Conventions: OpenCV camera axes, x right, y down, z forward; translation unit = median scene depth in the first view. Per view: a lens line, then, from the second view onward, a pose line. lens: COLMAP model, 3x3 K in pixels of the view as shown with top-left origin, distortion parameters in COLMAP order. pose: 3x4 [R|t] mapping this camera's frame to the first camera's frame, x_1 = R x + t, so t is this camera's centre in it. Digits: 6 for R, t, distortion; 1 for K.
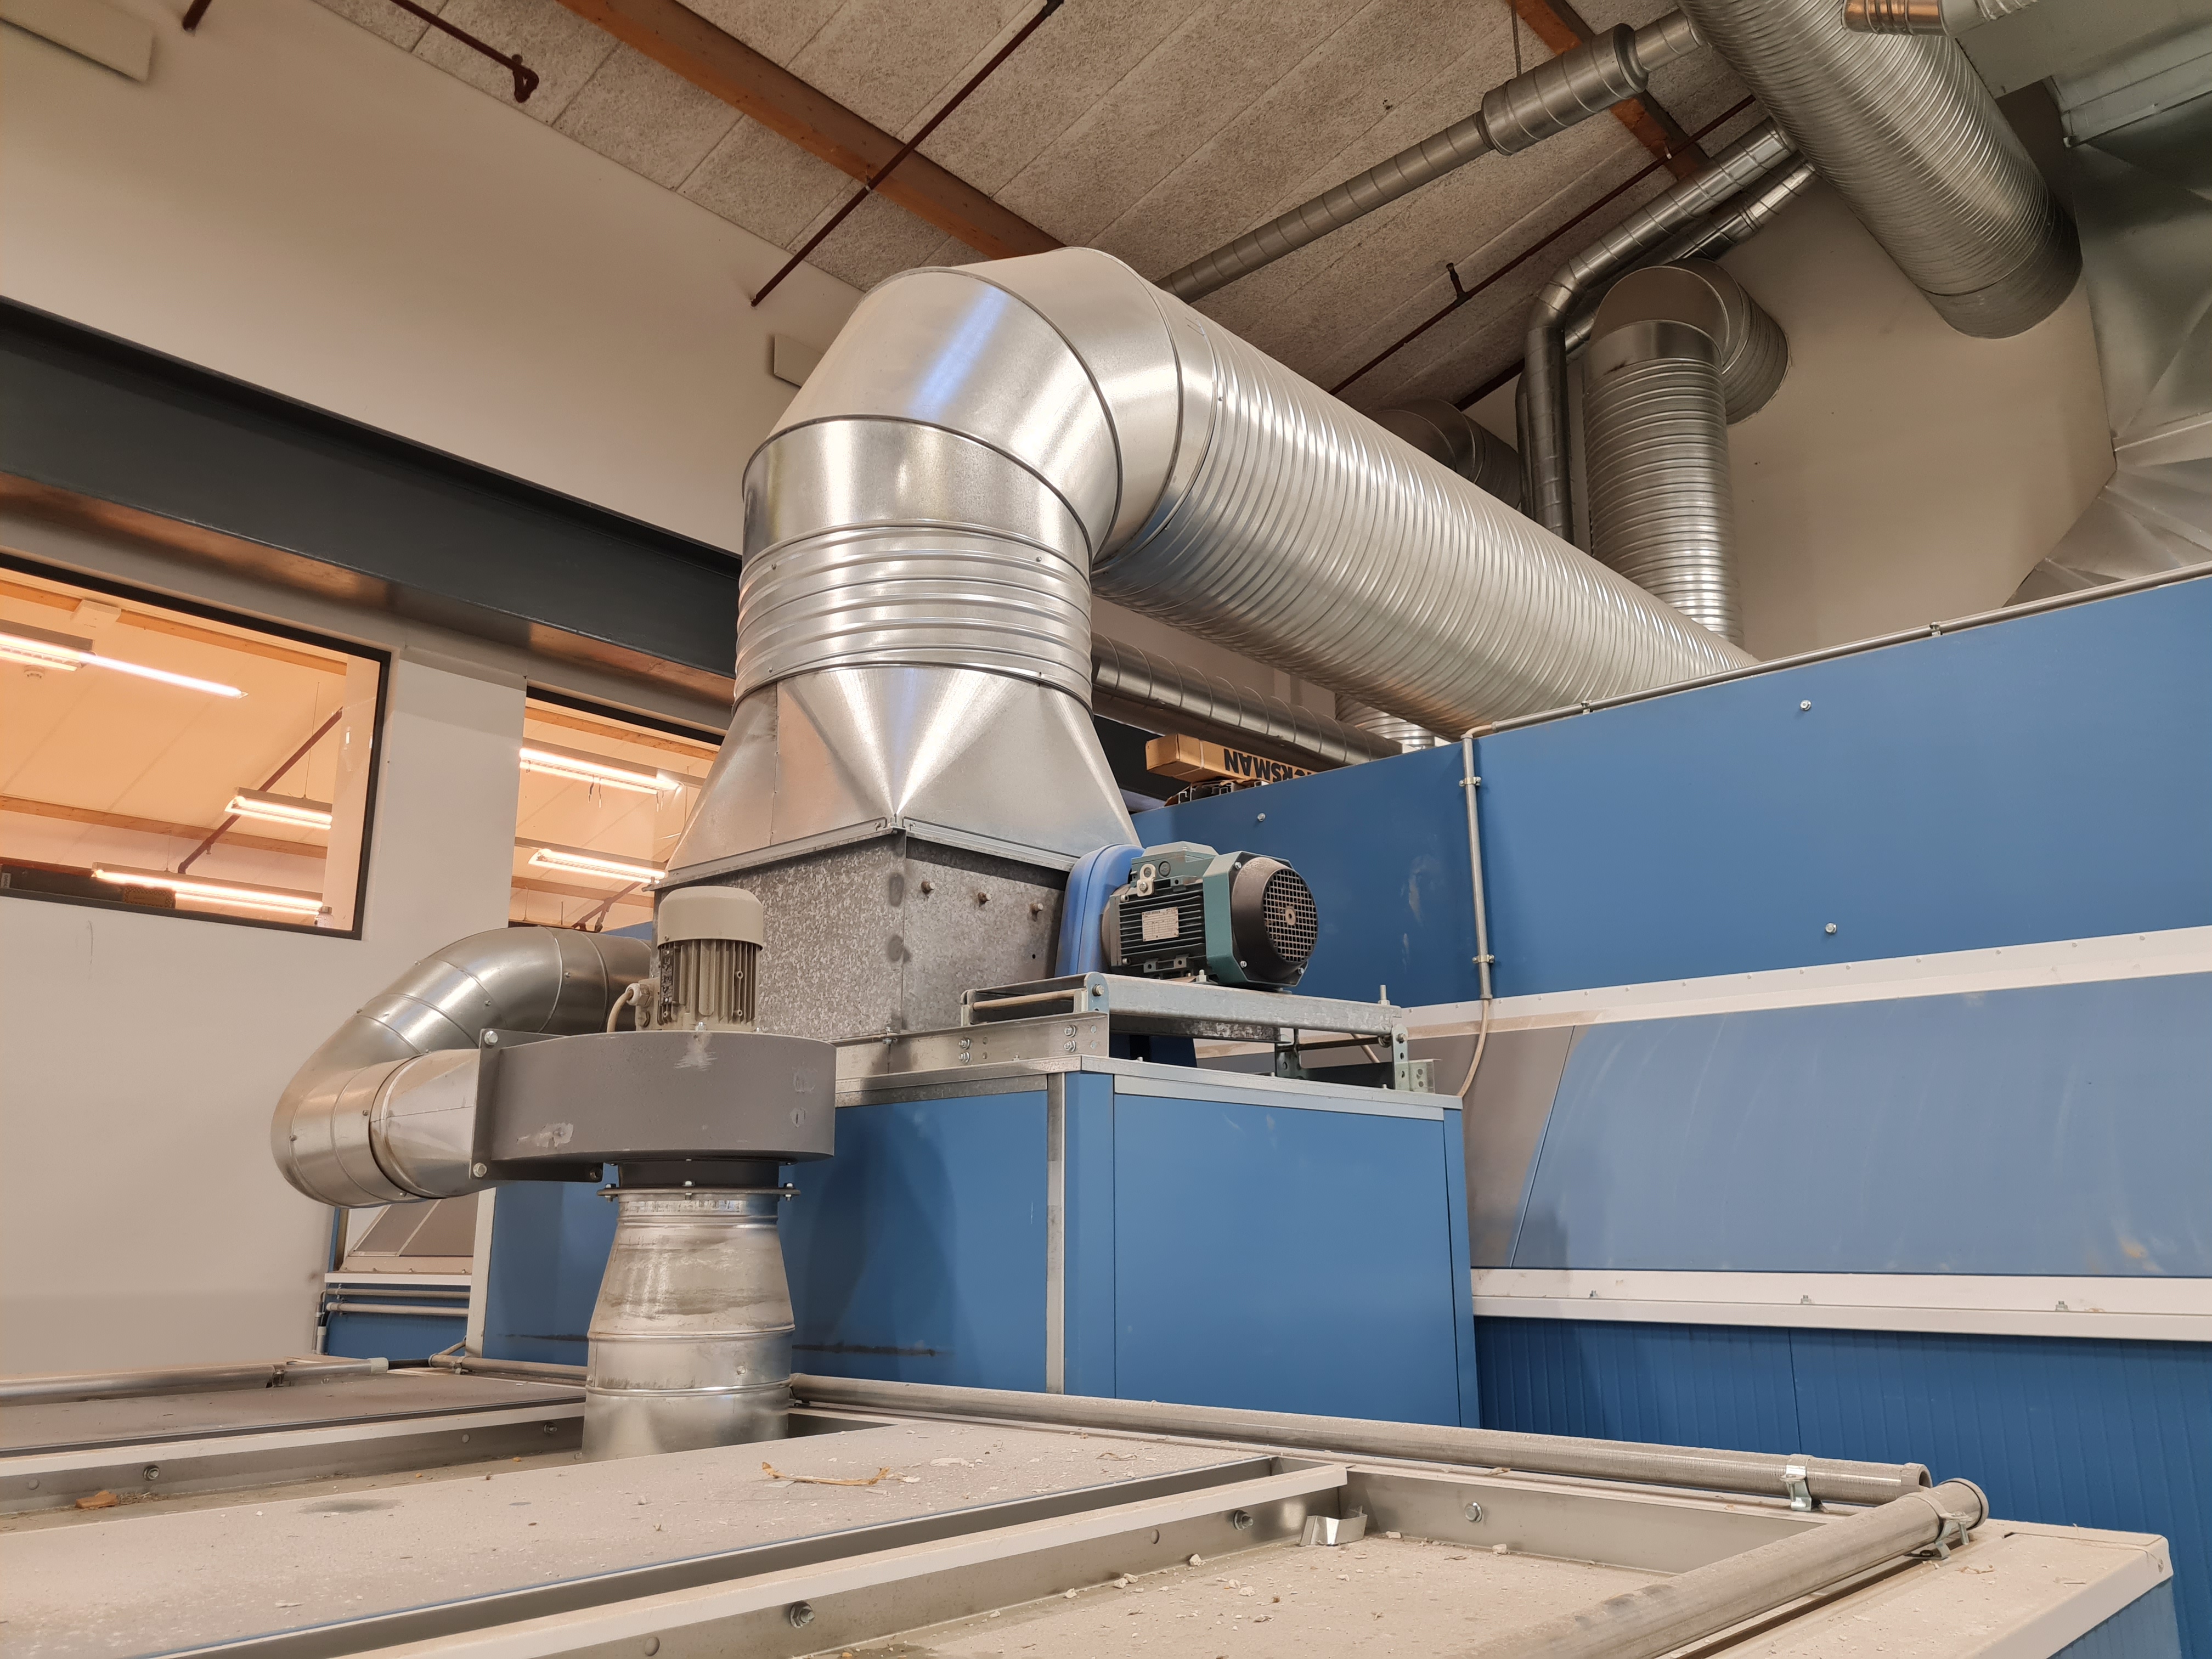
lens RADIAL K [[1687.4, 0, 1091.7], [0, 1687.4, 793.9], [0, 0, 1]] dist [0.052303, -0.043834]
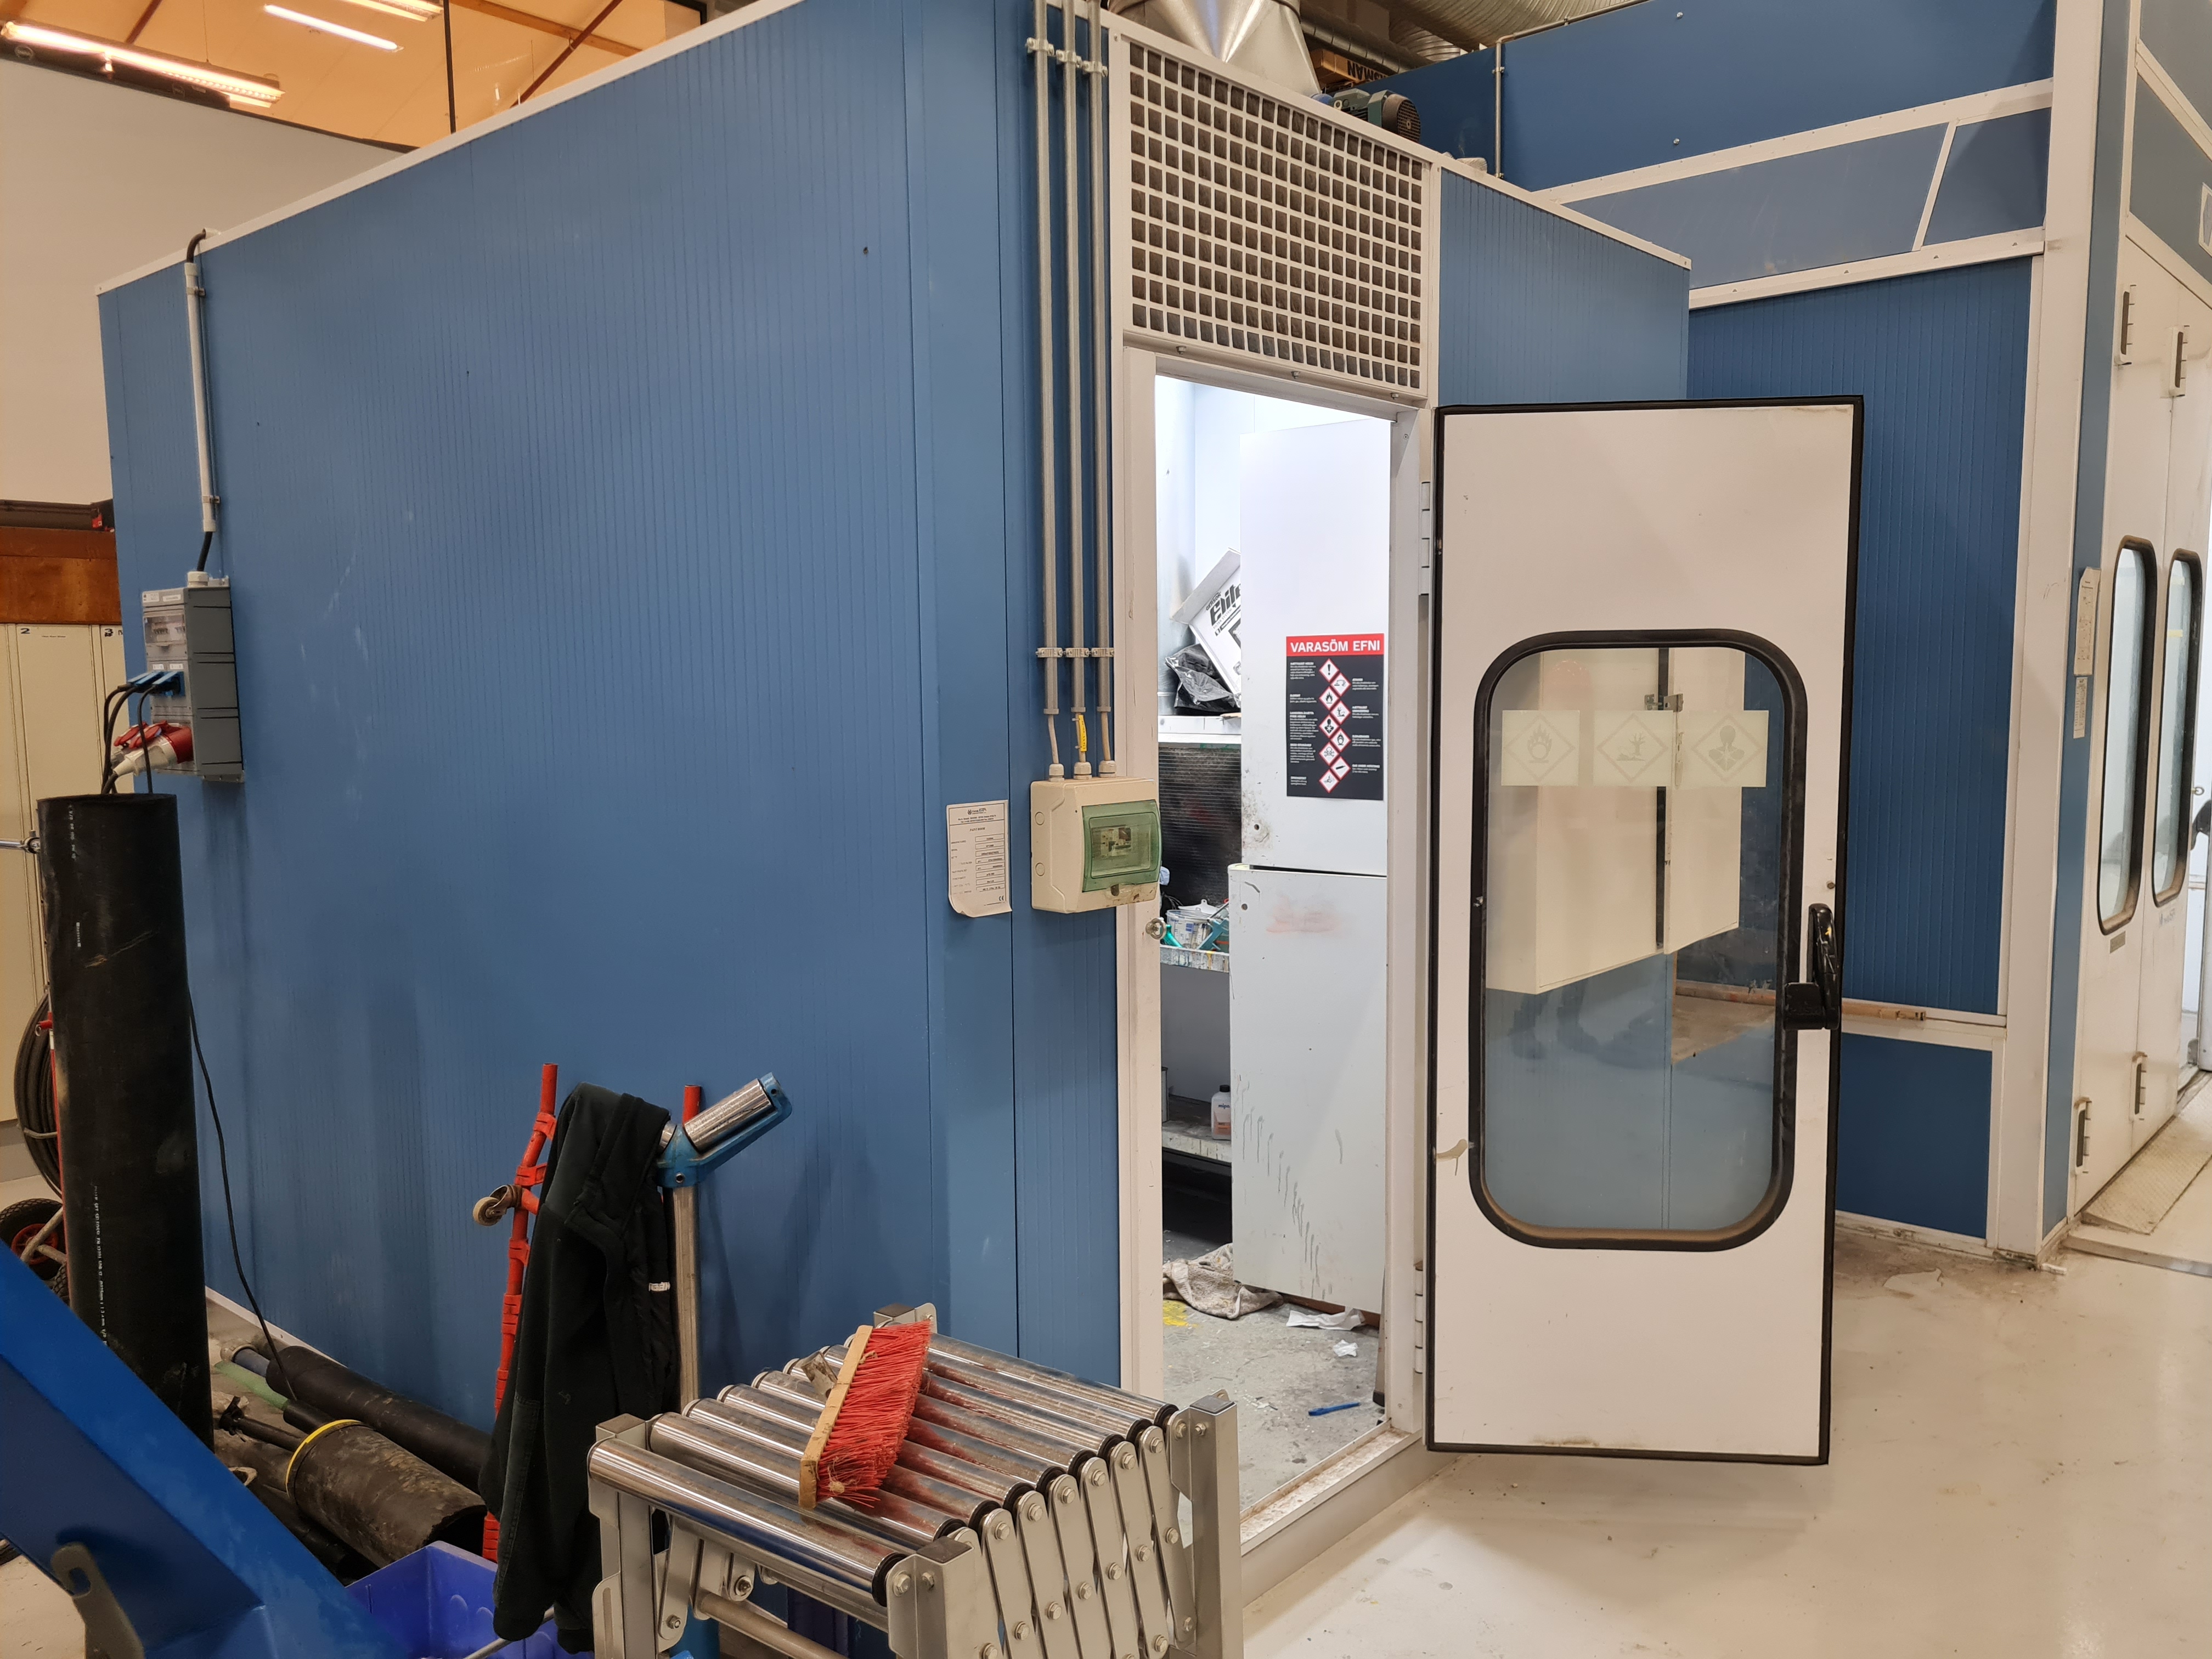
lens RADIAL K [[1682.1, 0, 1106.0], [0, 1682.1, 829.5], [0, 0, 1]] dist [0.059964, -0.054169]
pose [[0.999930, -0.008745, 0.007922, -0.275241], [0.005472, 0.938468, 0.345323, 0.160419], [-0.010455, -0.345256, 0.938450, -1.246980]]
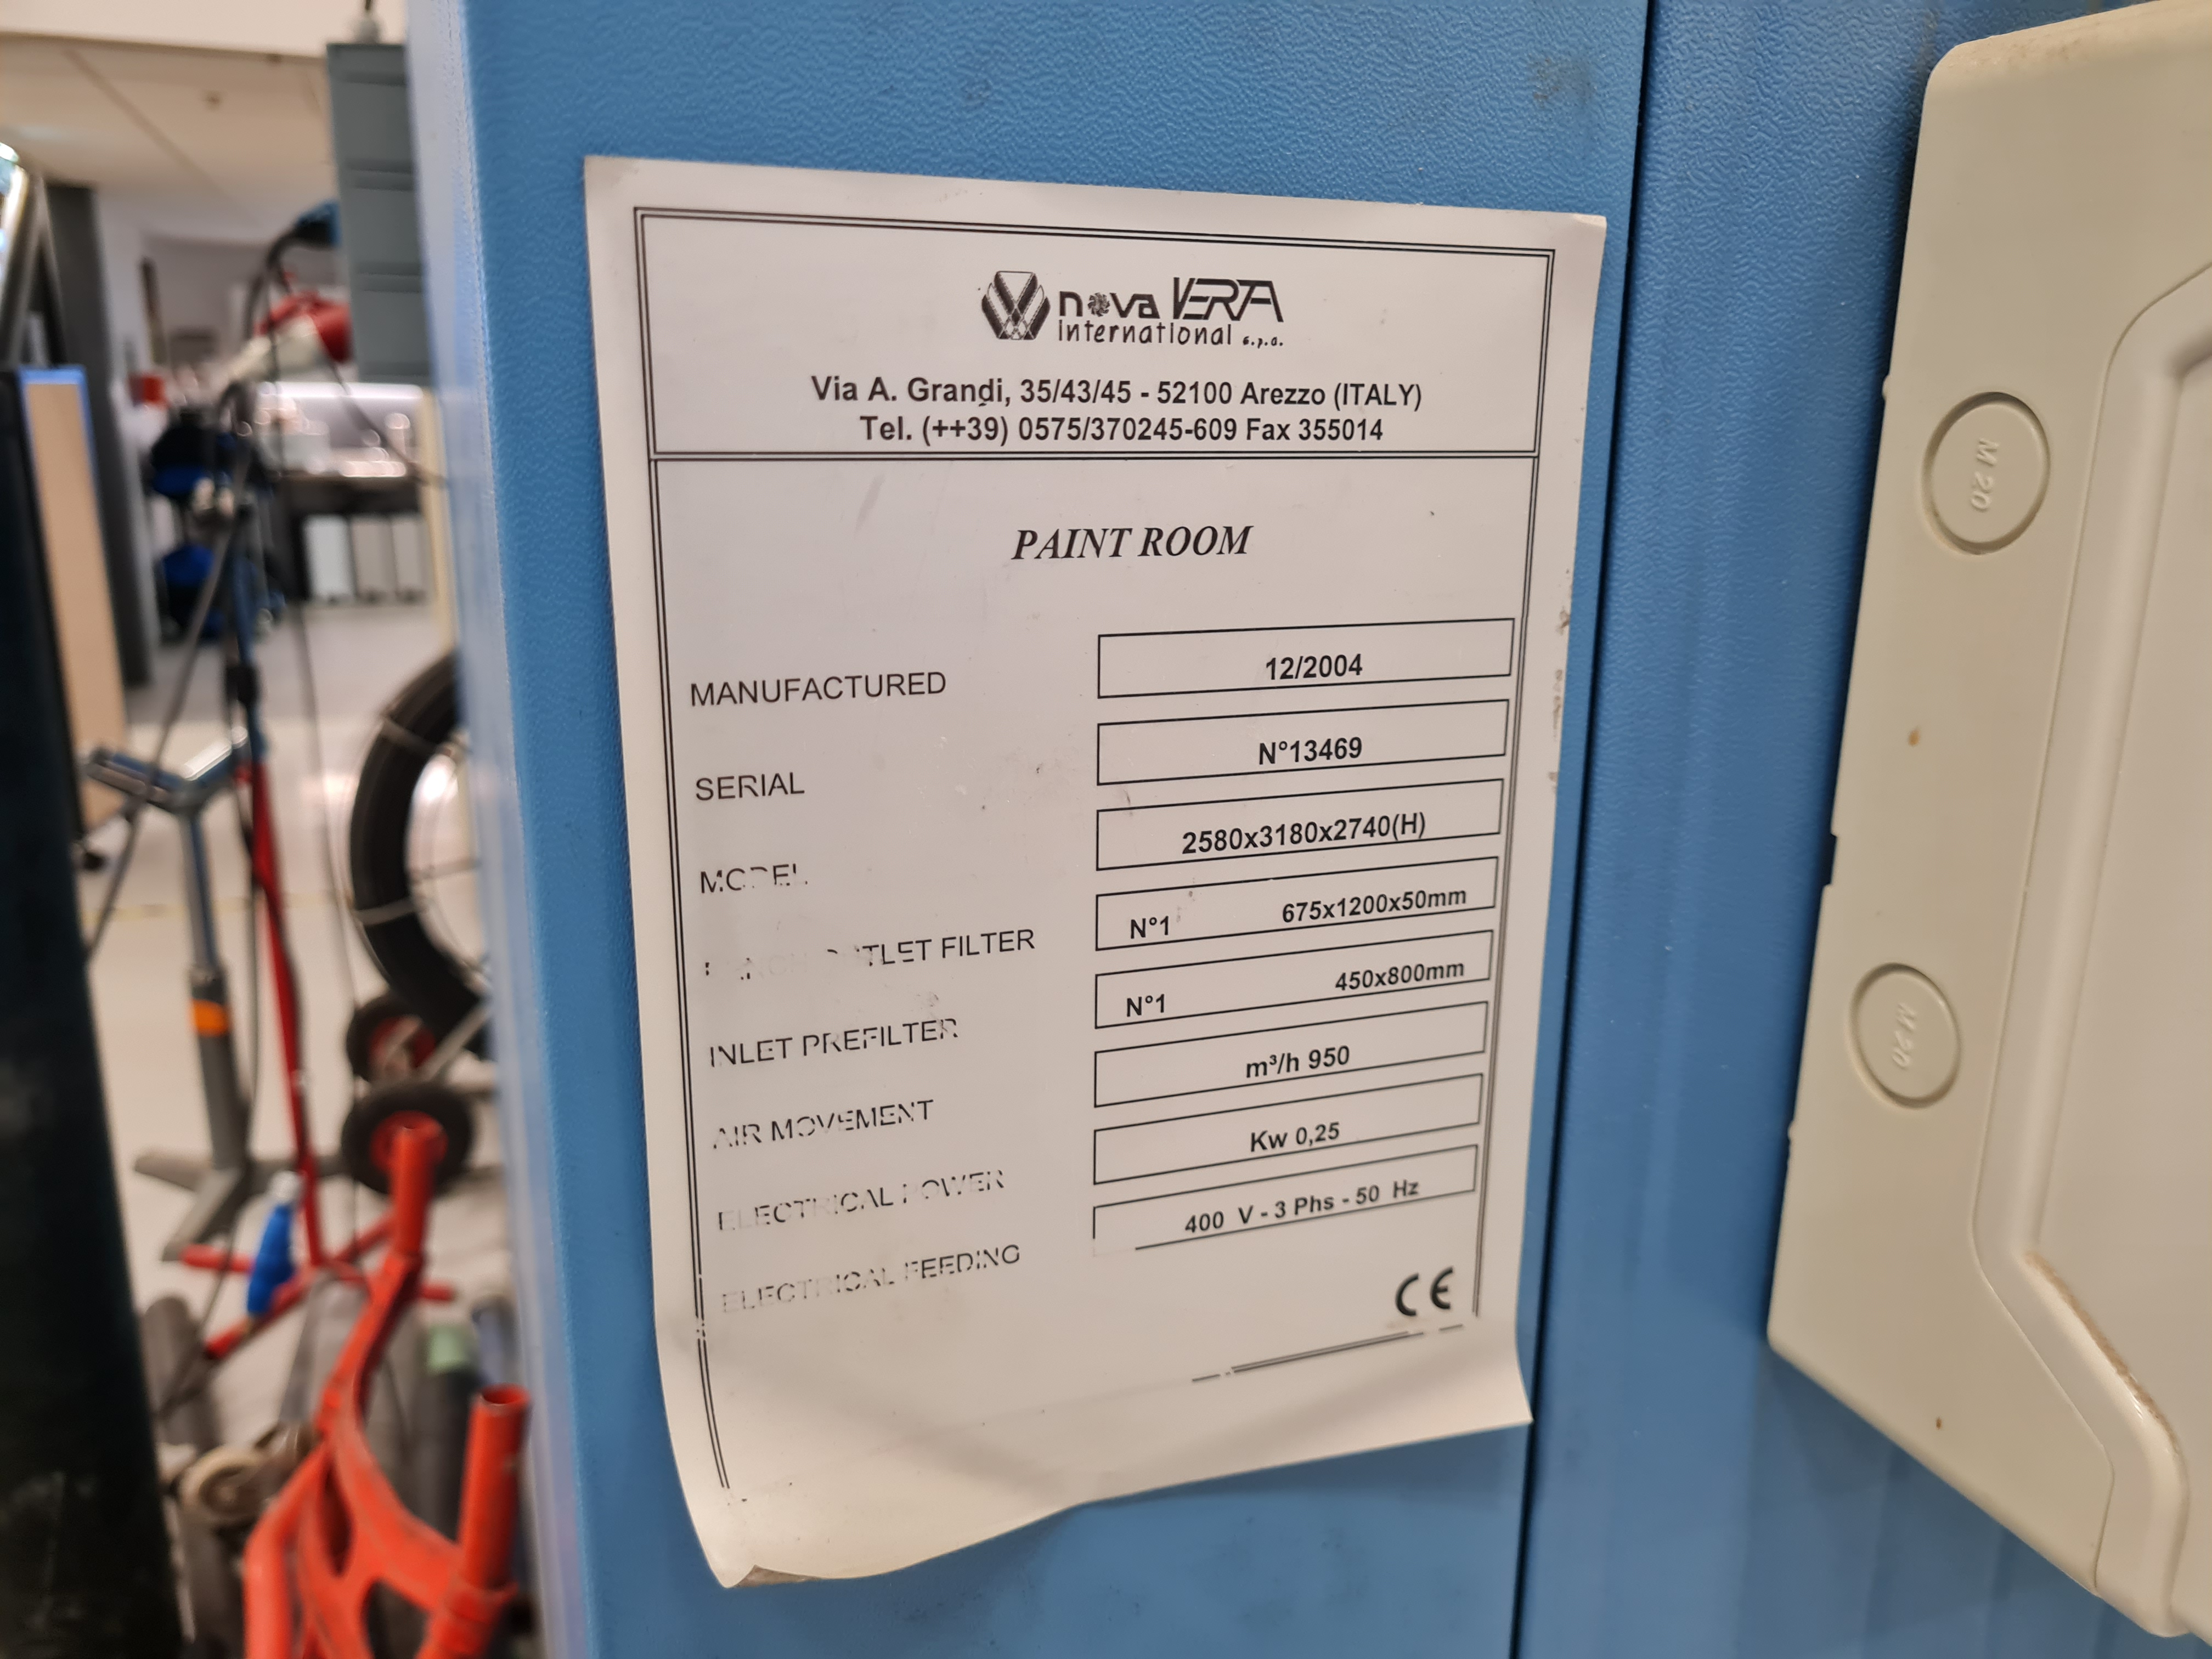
lens RADIAL K [[1687.4, 0, 1091.7], [0, 1687.4, 793.9], [0, 0, 1]] dist [0.052303, -0.043834]
pose [[0.885140, 0.120121, -0.449552, -0.306546], [0.105085, 0.889547, 0.444594, 0.470836], [0.453303, -0.440769, 0.774751, -0.400742]]
